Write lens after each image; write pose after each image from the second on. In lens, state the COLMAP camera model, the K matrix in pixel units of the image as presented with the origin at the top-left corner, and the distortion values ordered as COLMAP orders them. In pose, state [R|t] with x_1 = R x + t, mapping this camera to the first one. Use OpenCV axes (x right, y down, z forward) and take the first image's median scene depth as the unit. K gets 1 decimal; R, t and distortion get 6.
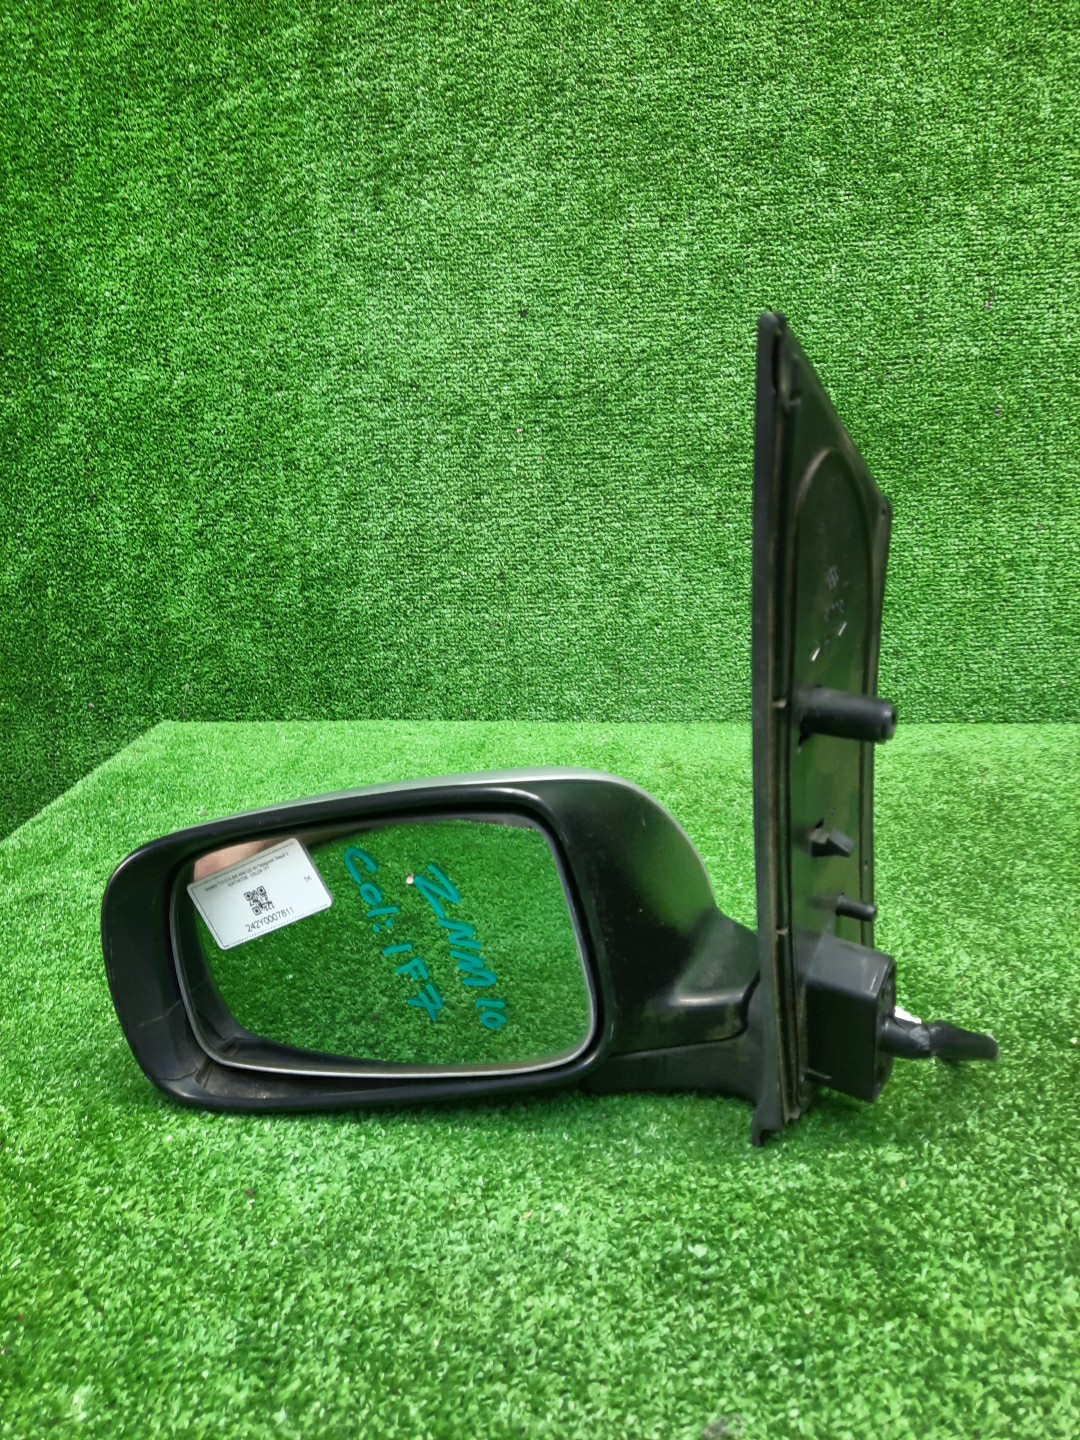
lens RADIAL K [[1025.7, 0, 540.6], [0, 1025.7, 746.4], [0, 0, 1]] dist [0.041112, -0.051696]
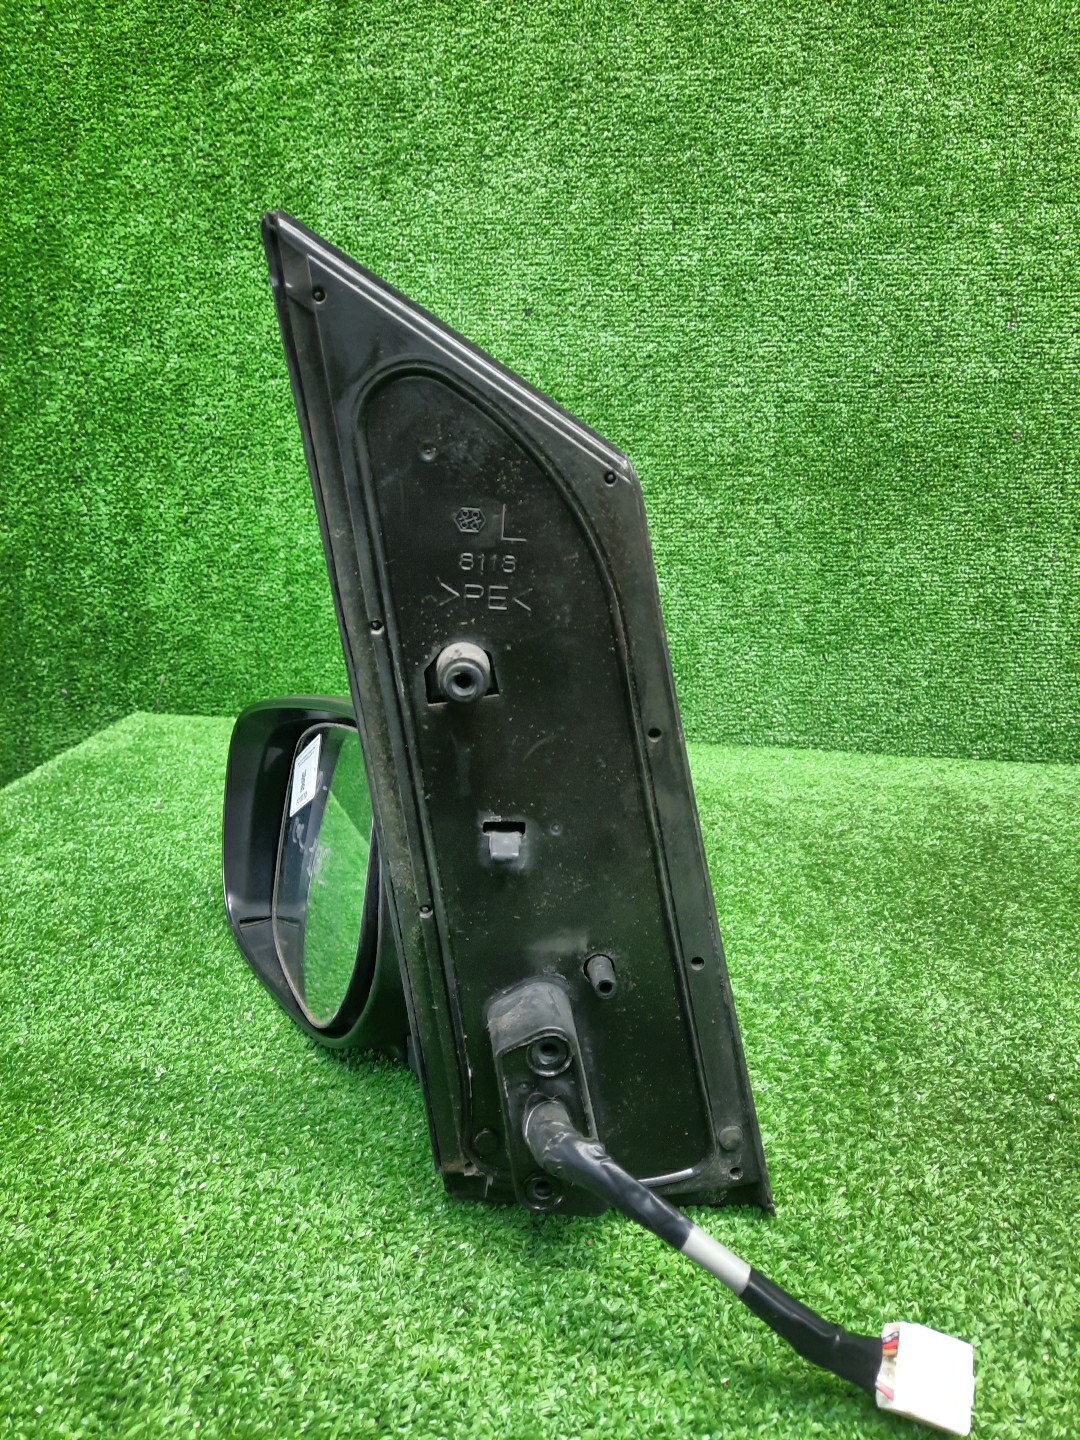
lens RADIAL K [[1039.5, 0, 539.8], [0, 1039.5, 743.1], [0, 0, 1]] dist [0.040133, -0.052648]
pose [[0.998375, 0.054786, -0.015651, 0.033032], [-0.055210, 0.998080, -0.028080, 0.012352], [0.014082, 0.028898, 0.999483, 0.030846]]
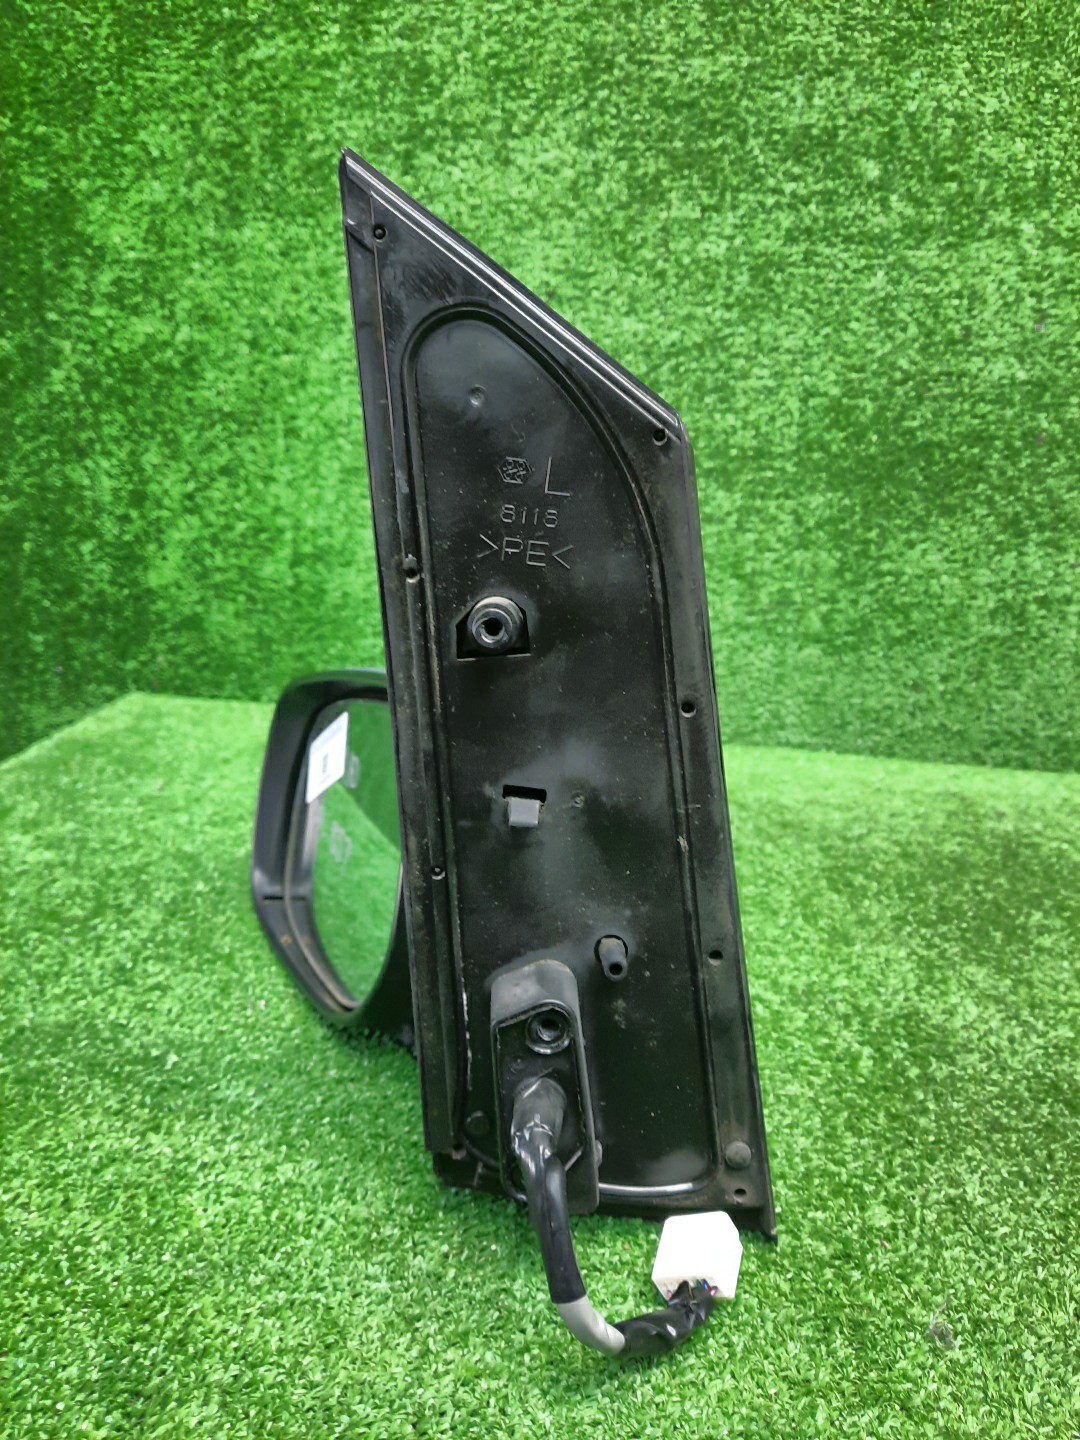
lens RADIAL K [[1050.6, 0, 538.7], [0, 1050.6, 745.9], [0, 0, 1]] dist [0.026029, -0.046553]
pose [[0.996415, 0.084599, 0.000175, 0.007714], [-0.084564, 0.996063, -0.026606, 0.020473], [-0.002425, 0.026495, 0.999646, 0.044058]]
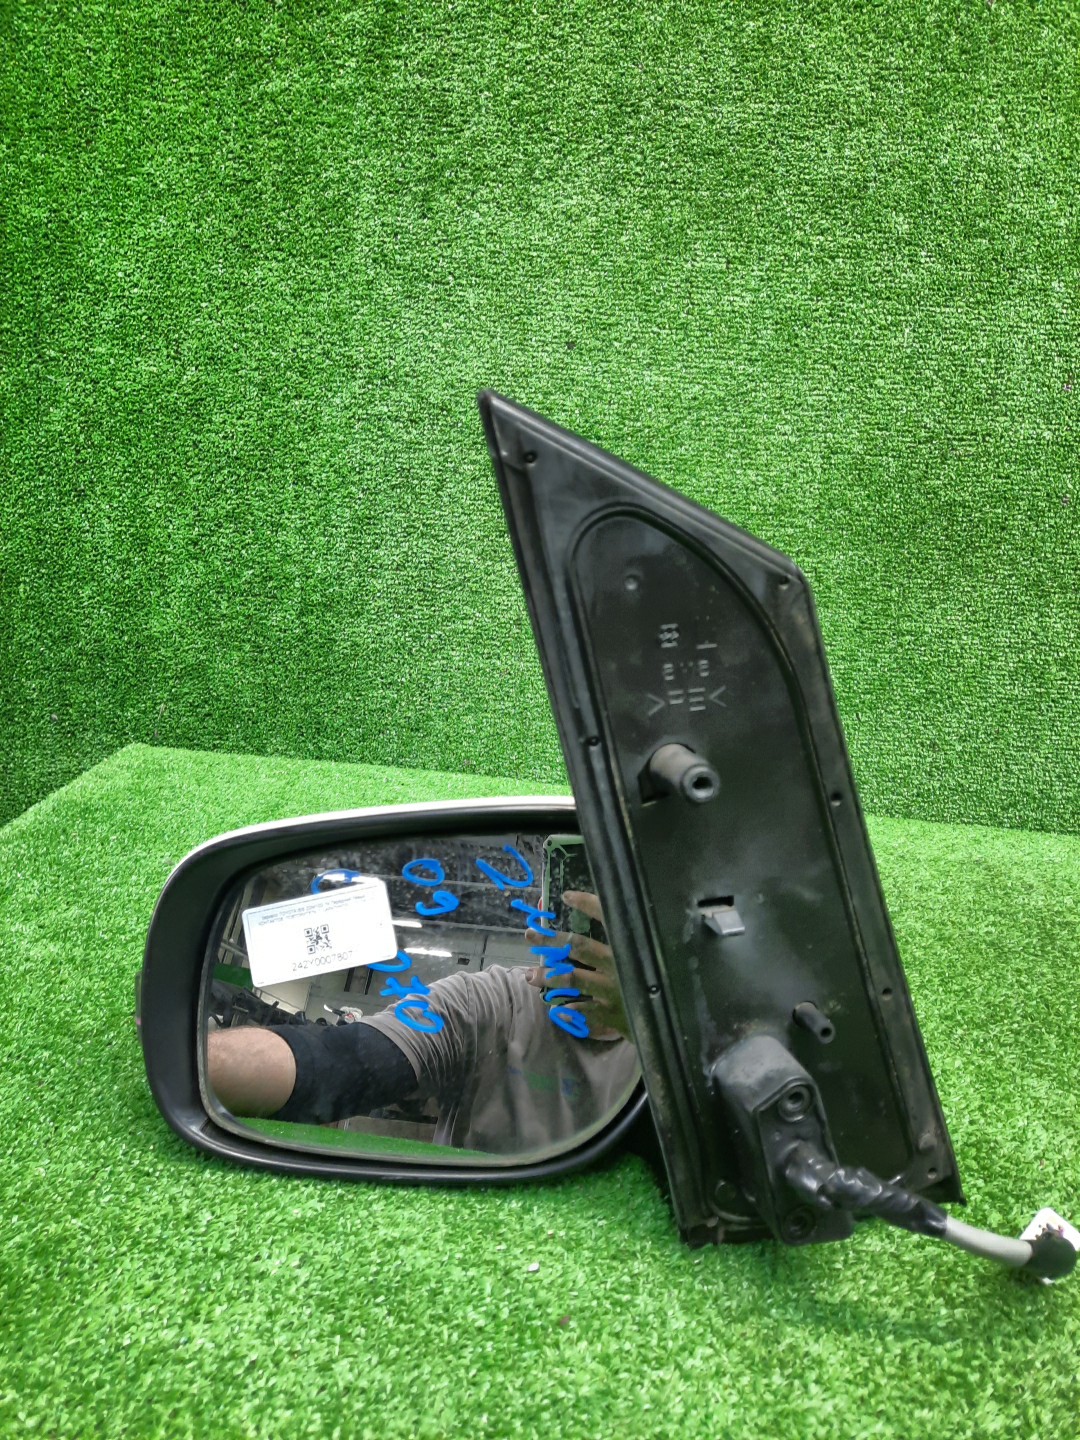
lens RADIAL K [[1027.3, 0, 538.4], [0, 1027.3, 738.1], [0, 0, 1]] dist [0.055969, -0.059234]
pose [[0.994999, 0.094973, 0.030923, -0.042192], [-0.093936, 0.995017, -0.033421, -0.035345], [-0.033943, 0.030349, 0.998963, 0.085503]]
